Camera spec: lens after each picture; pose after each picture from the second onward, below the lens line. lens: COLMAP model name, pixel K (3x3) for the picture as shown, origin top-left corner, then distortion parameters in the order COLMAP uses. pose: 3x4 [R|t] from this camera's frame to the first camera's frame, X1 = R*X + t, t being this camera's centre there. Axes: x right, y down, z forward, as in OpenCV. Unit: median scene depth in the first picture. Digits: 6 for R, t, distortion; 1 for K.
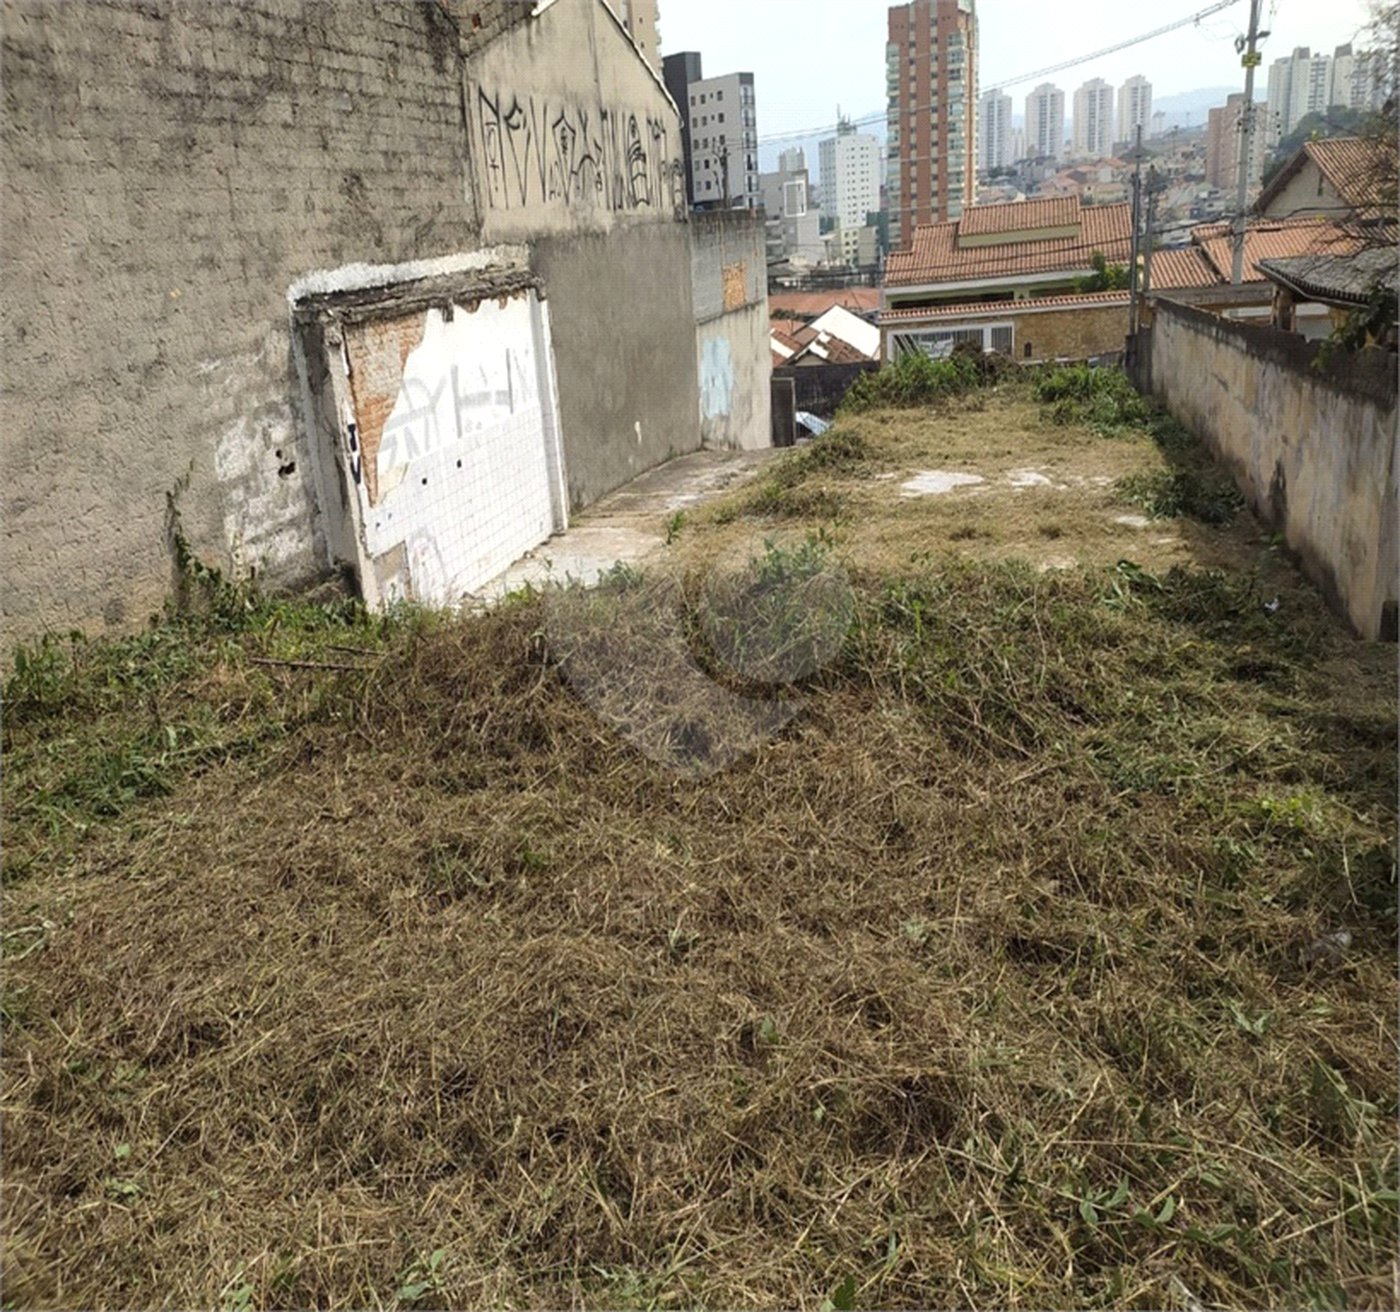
lens RADIAL K [[1086.4, 0, 679.6], [0, 1086.4, 579.4], [0, 0, 1]] dist [0.058807, -0.063056]
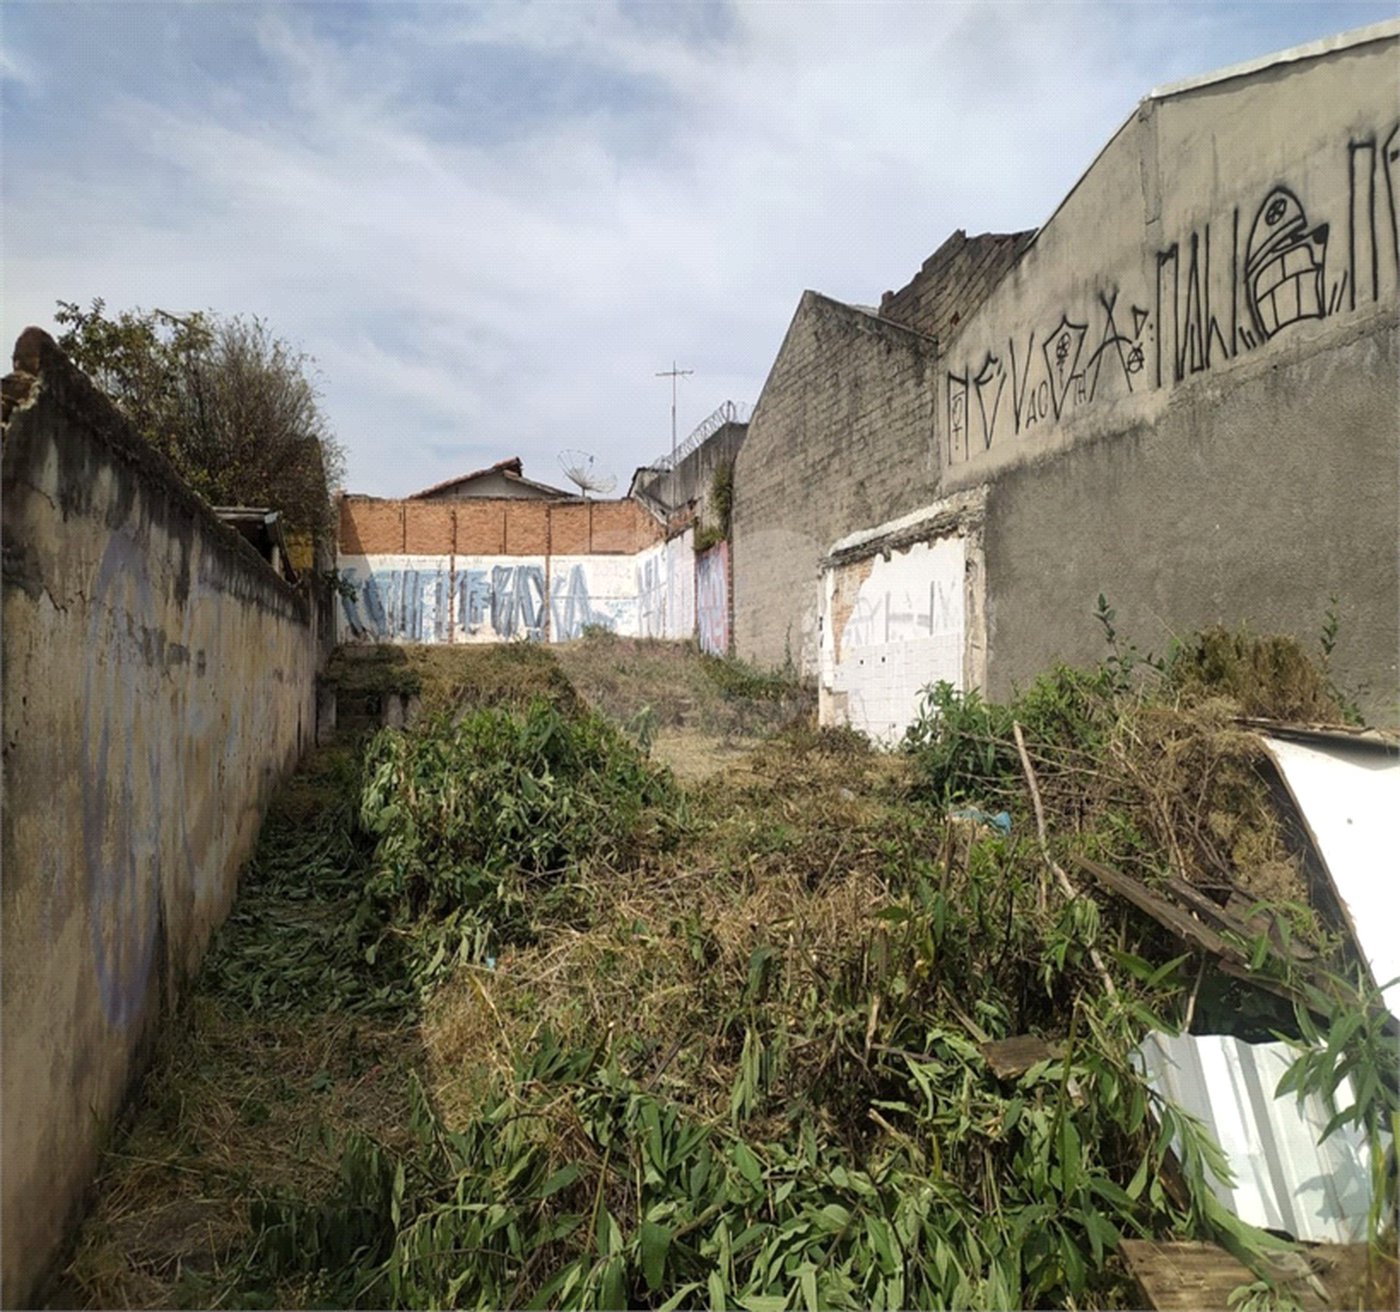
lens RADIAL K [[1086.4, 0, 727.2], [0, 1086.4, 635.8], [0, 0, 1]] dist [0.058807, -0.063056]
pose [[-0.808371, 0.063671, -0.585219, 0.530801], [-0.099054, 0.965247, 0.241841, -0.308923], [0.580279, 0.253466, -0.773971, 1.329436]]
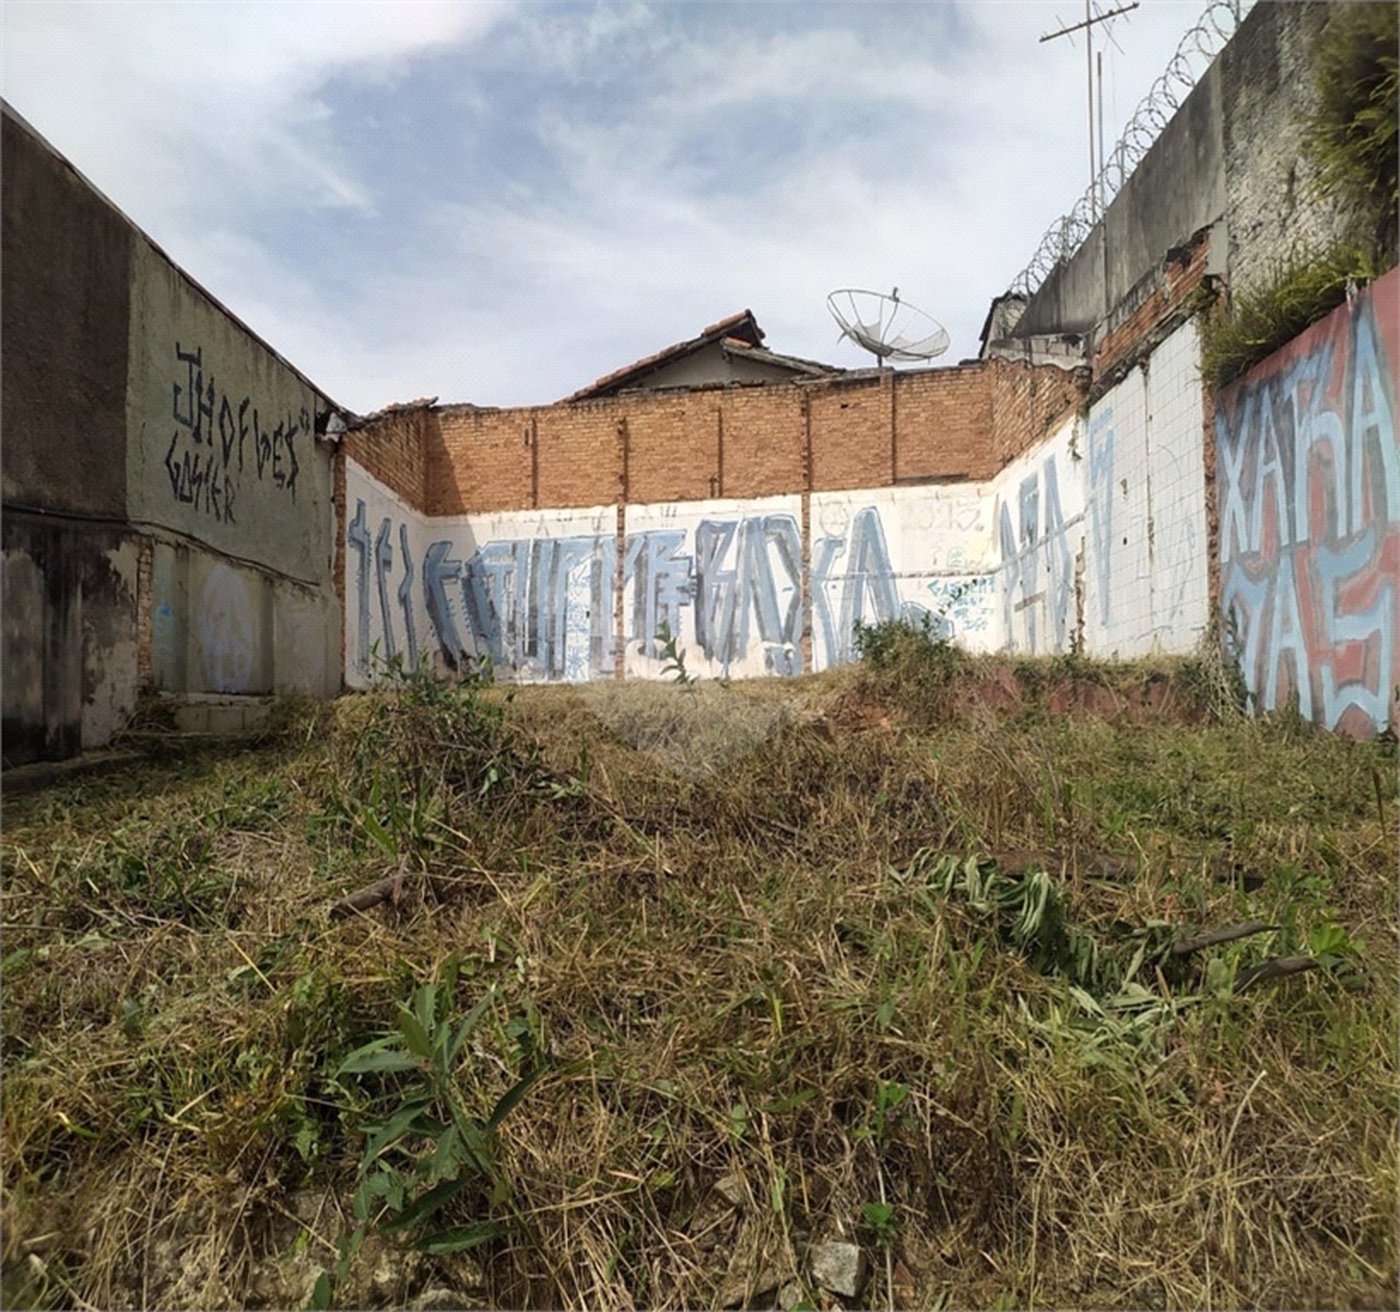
lens RADIAL K [[1072.2, 0, 687.0], [0, 1072.2, 684.6], [0, 0, 1]] dist [0.038210, 0.002022]
pose [[-0.955697, 0.092163, -0.279553, 0.051965], [0.011041, 0.960275, 0.278836, -0.065051], [0.294146, 0.263396, -0.918749, 0.529707]]
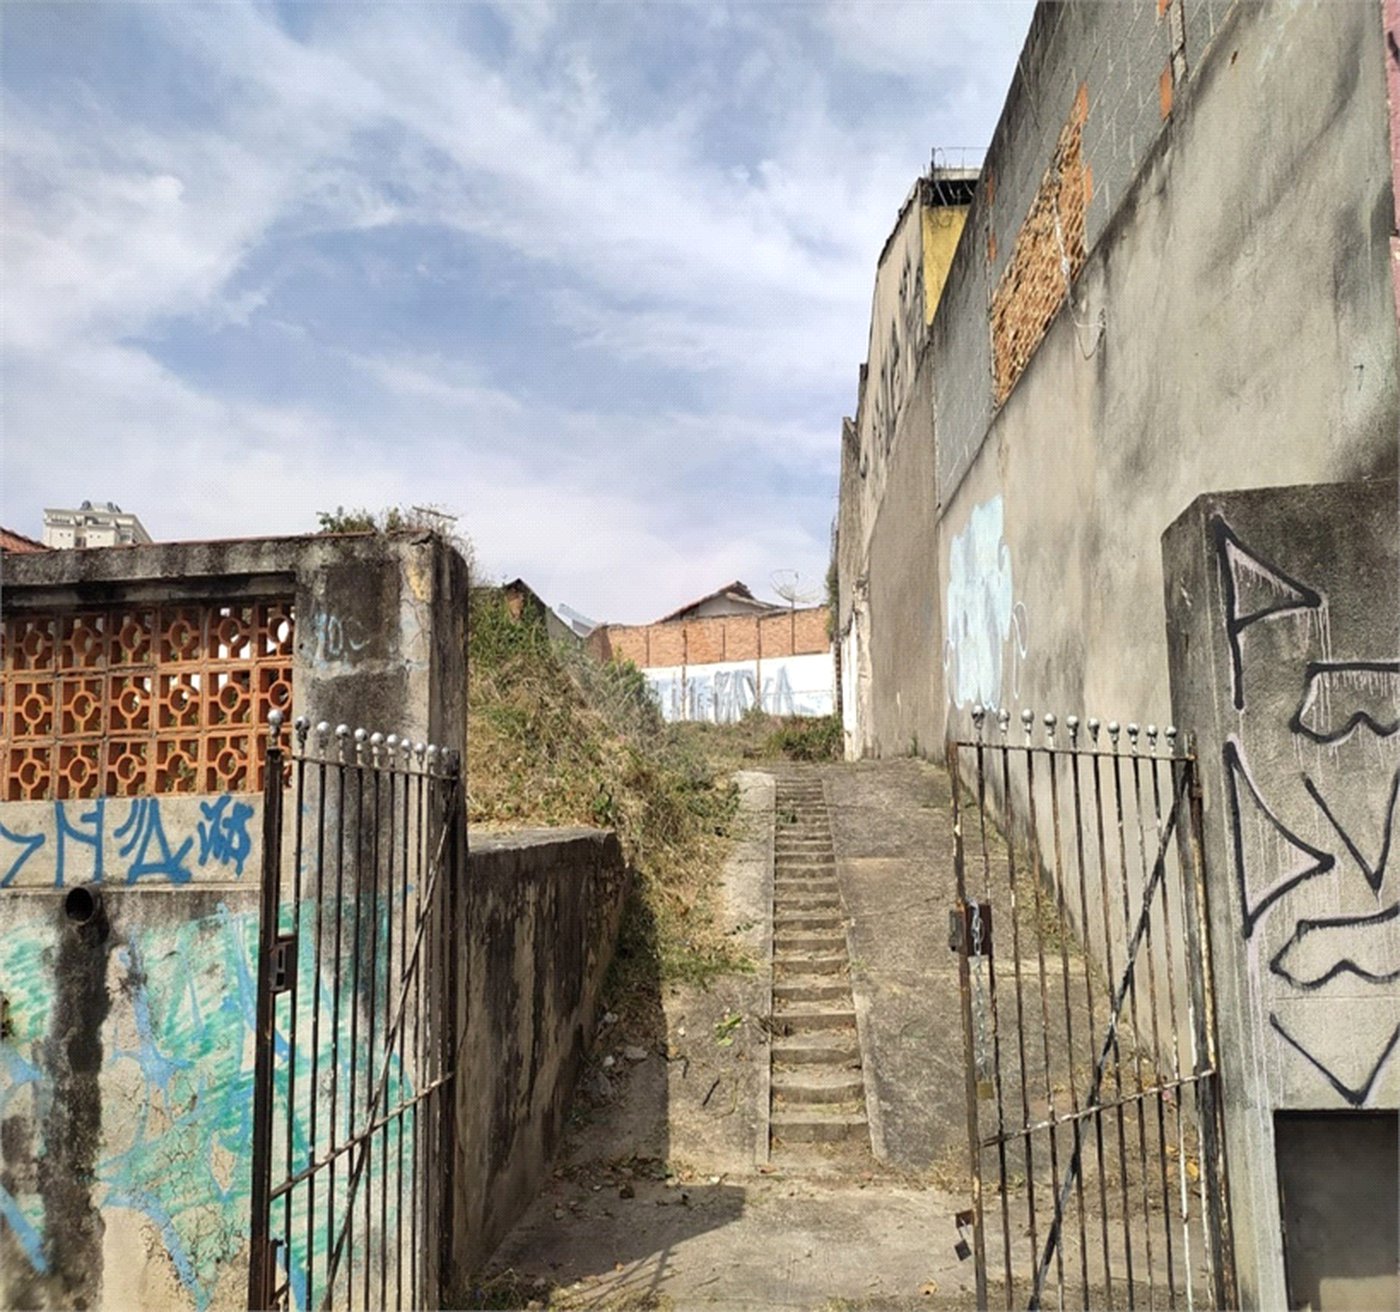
lens RADIAL K [[1102.3, 0, 693.0], [0, 1102.3, 774.2], [0, 0, 1]] dist [0.010811, -0.011819]
pose [[-0.974092, 0.102575, -0.201552, 0.295036], [0.049219, 0.966015, 0.253756, -0.312614], [0.220731, 0.237261, -0.946036, 1.818035]]
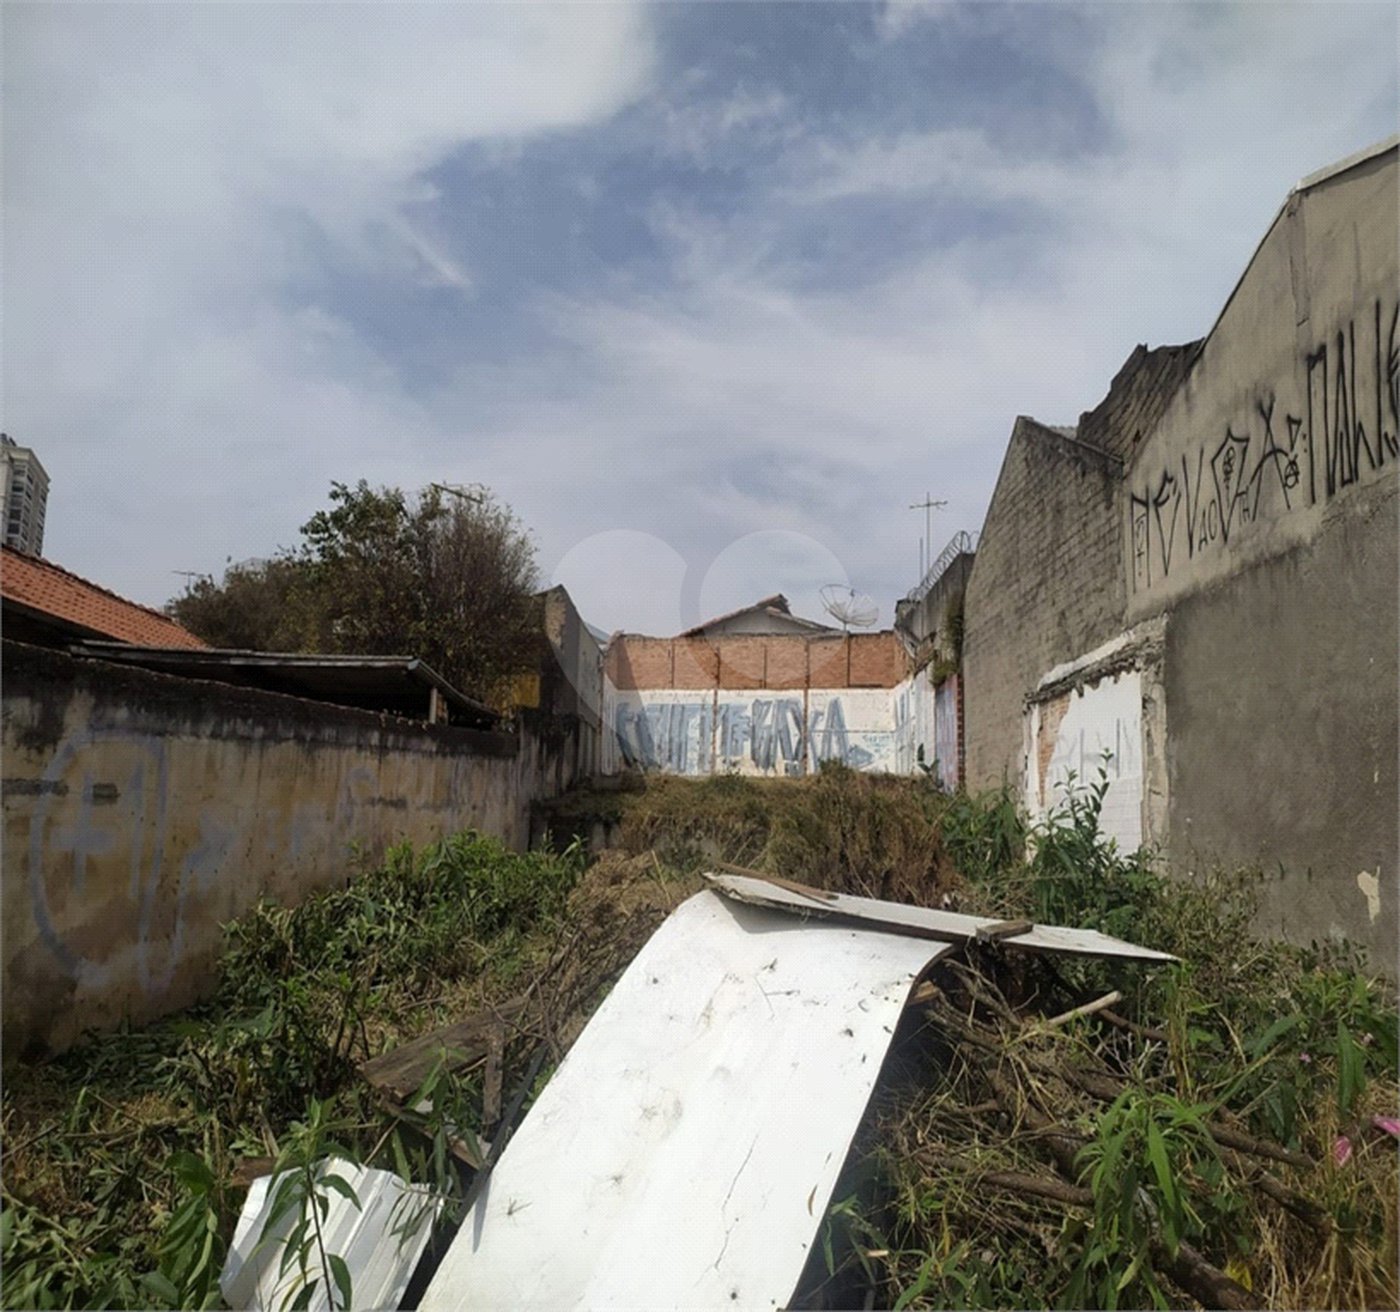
lens RADIAL K [[1101.2, 0, 719.9], [0, 1101.2, 693.4], [0, 0, 1]] dist [0.015247, -0.022891]
pose [[-0.950933, 0.029189, -0.308017, 0.412096], [-0.034132, 0.979567, 0.198202, -0.325551], [0.307508, 0.198990, -0.930506, 1.400058]]
